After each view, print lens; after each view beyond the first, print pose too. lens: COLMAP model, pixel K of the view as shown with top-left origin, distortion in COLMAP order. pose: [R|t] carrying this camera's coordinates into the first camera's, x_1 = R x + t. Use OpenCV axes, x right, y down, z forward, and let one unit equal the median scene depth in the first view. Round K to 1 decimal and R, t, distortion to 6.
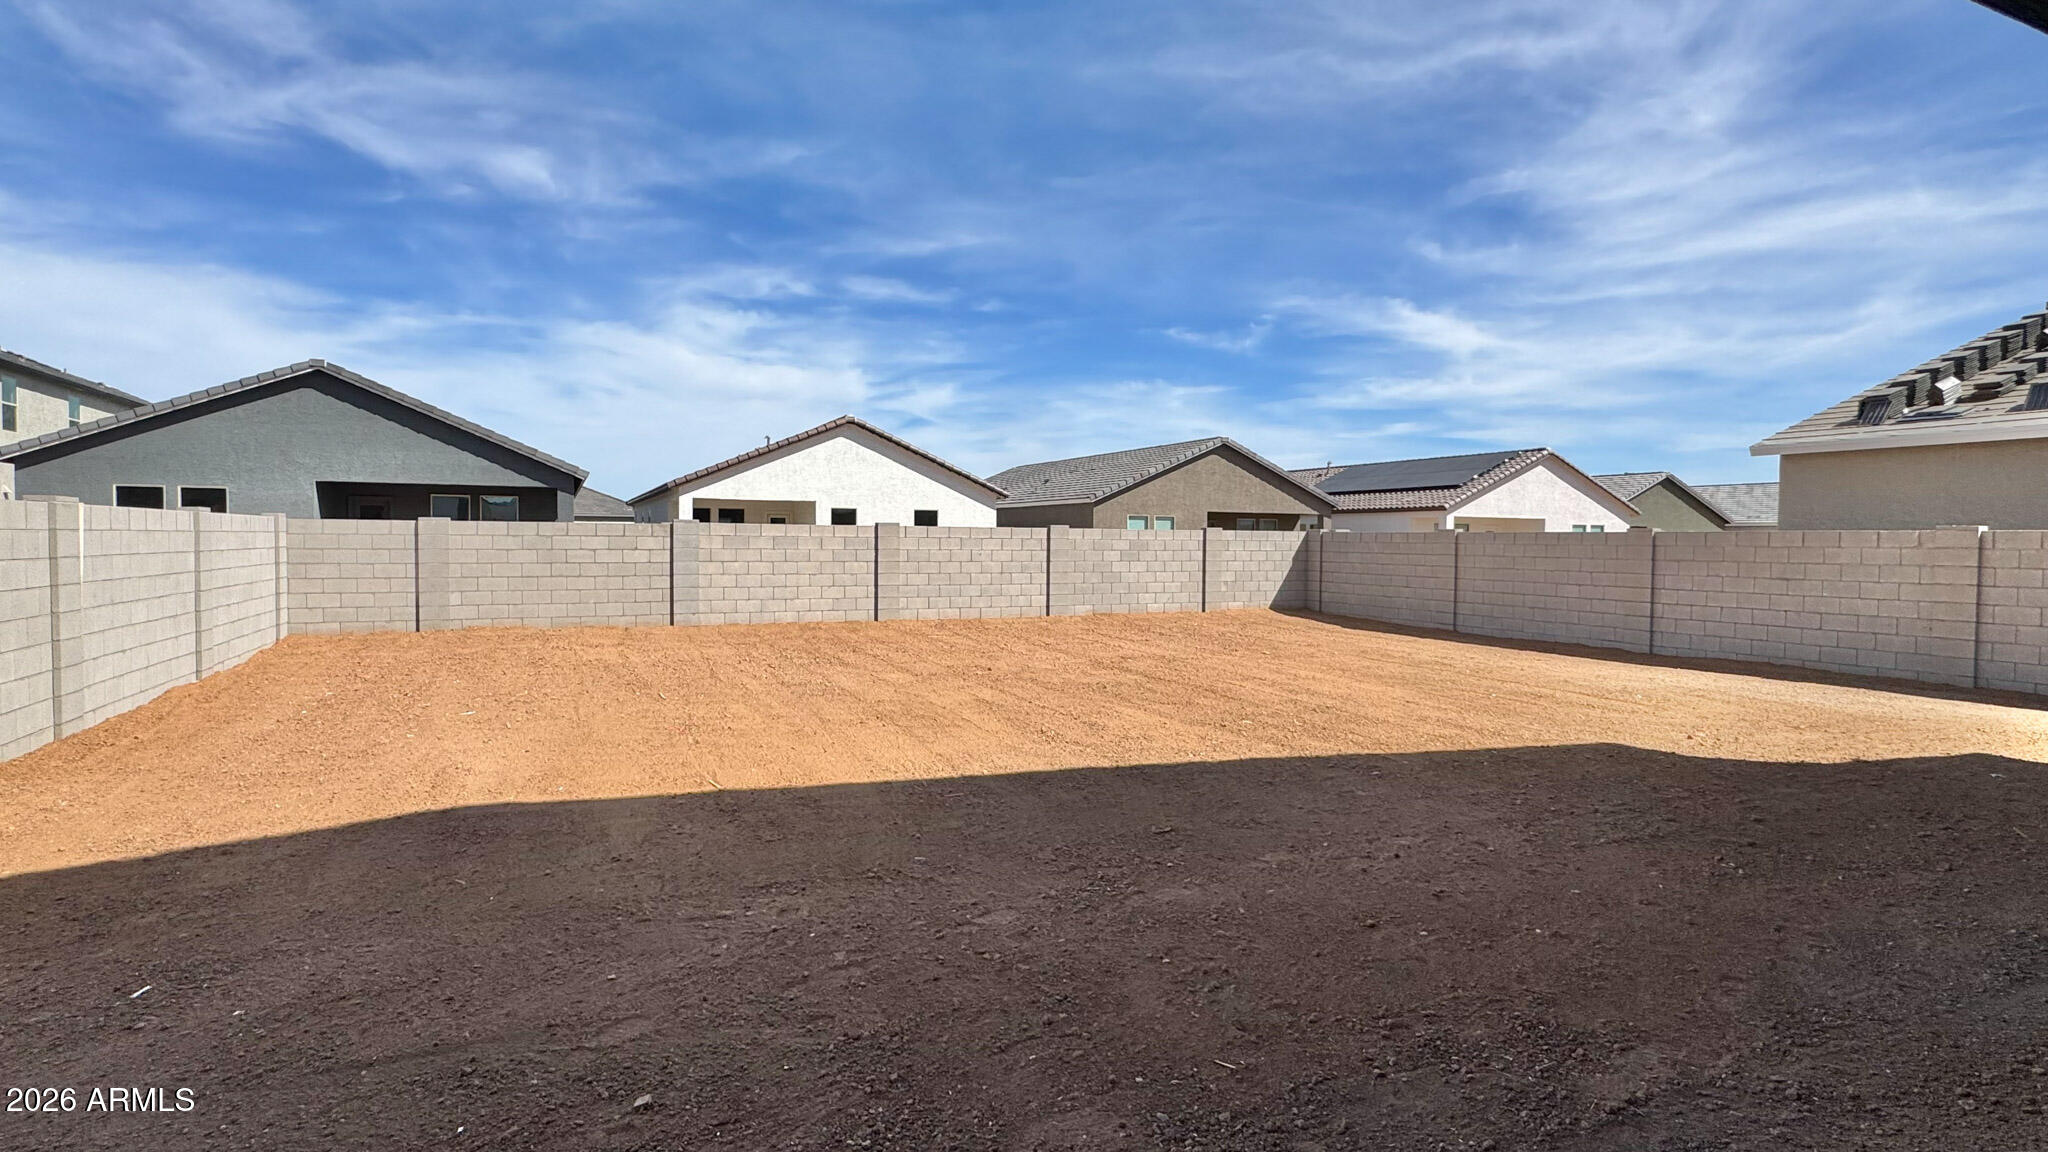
lens RADIAL K [[1025.6, 0, 1029.3], [0, 1025.6, 571.4], [0, 0, 1]] dist [-0.000983, 0.000431]
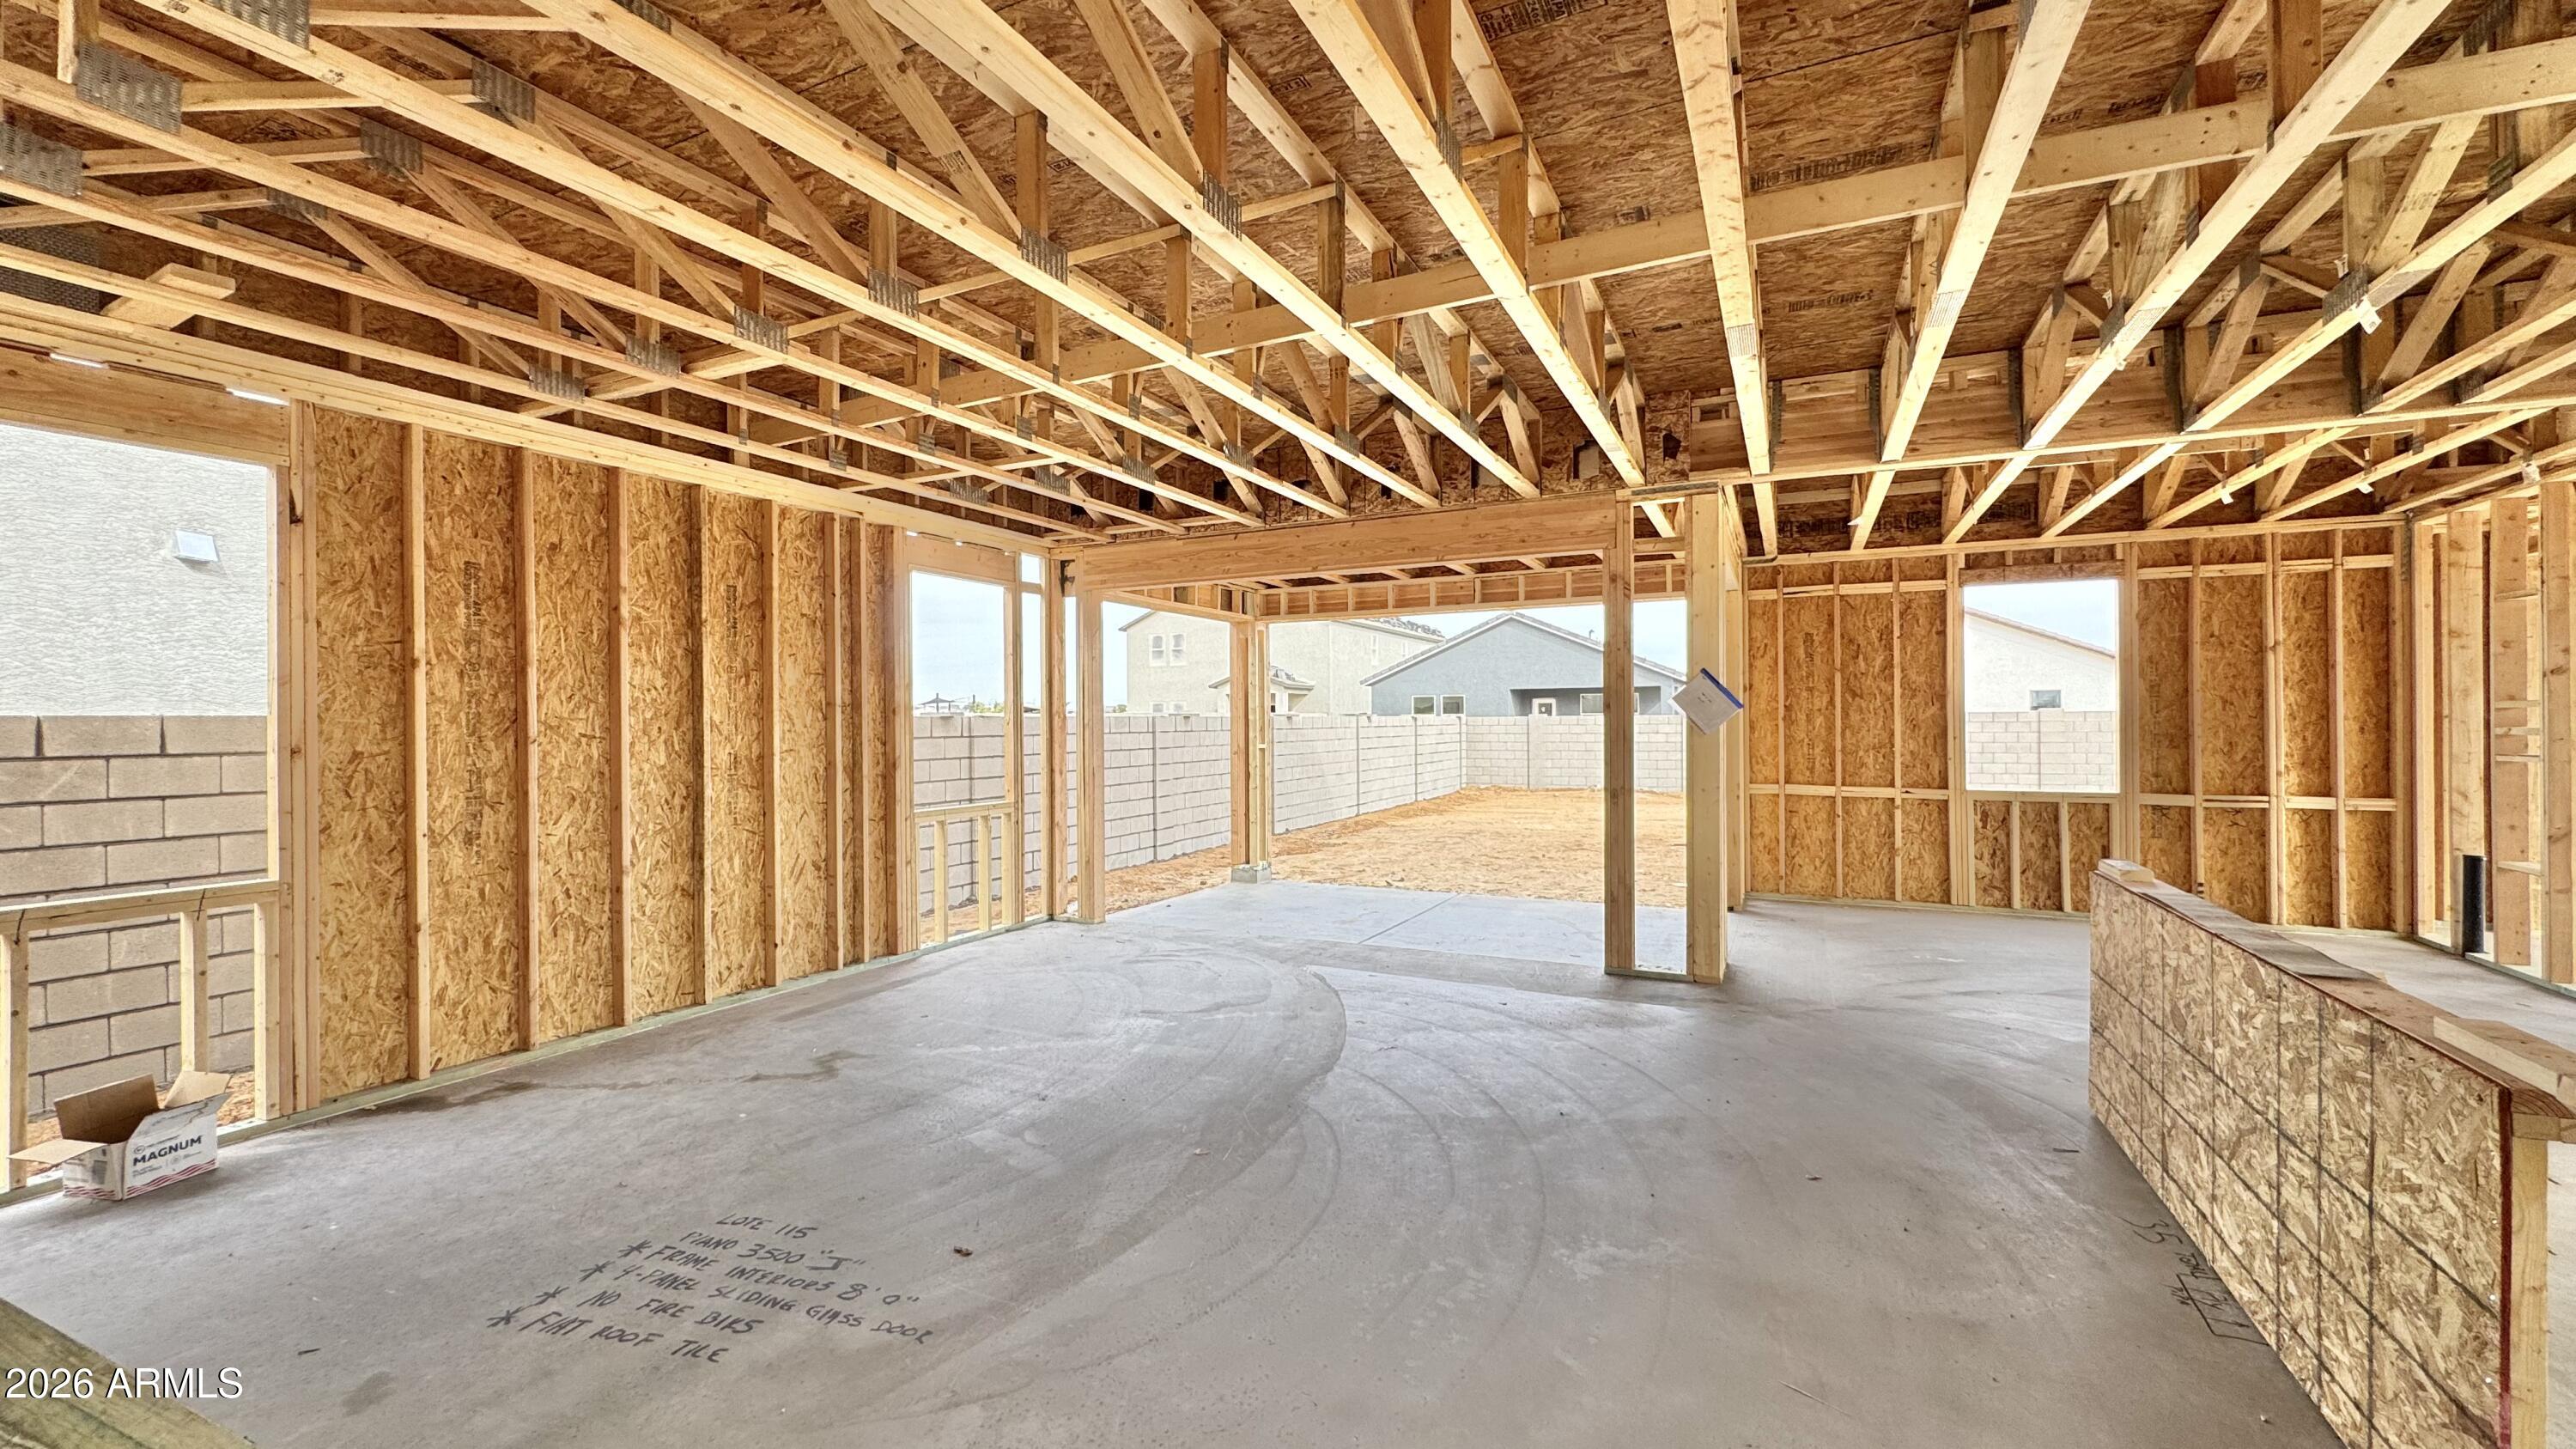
lens RADIAL K [[1032.9, 0, 1274.6], [0, 1032.9, 723.0], [0, 0, 1]] dist [-0.003800, 0.000586]
pose [[0.620901, -0.013655, -0.783770, 0.363793], [-0.013747, 0.999505, -0.028304, 0.010958], [0.783768, 0.028348, 0.620406, -0.292399]]
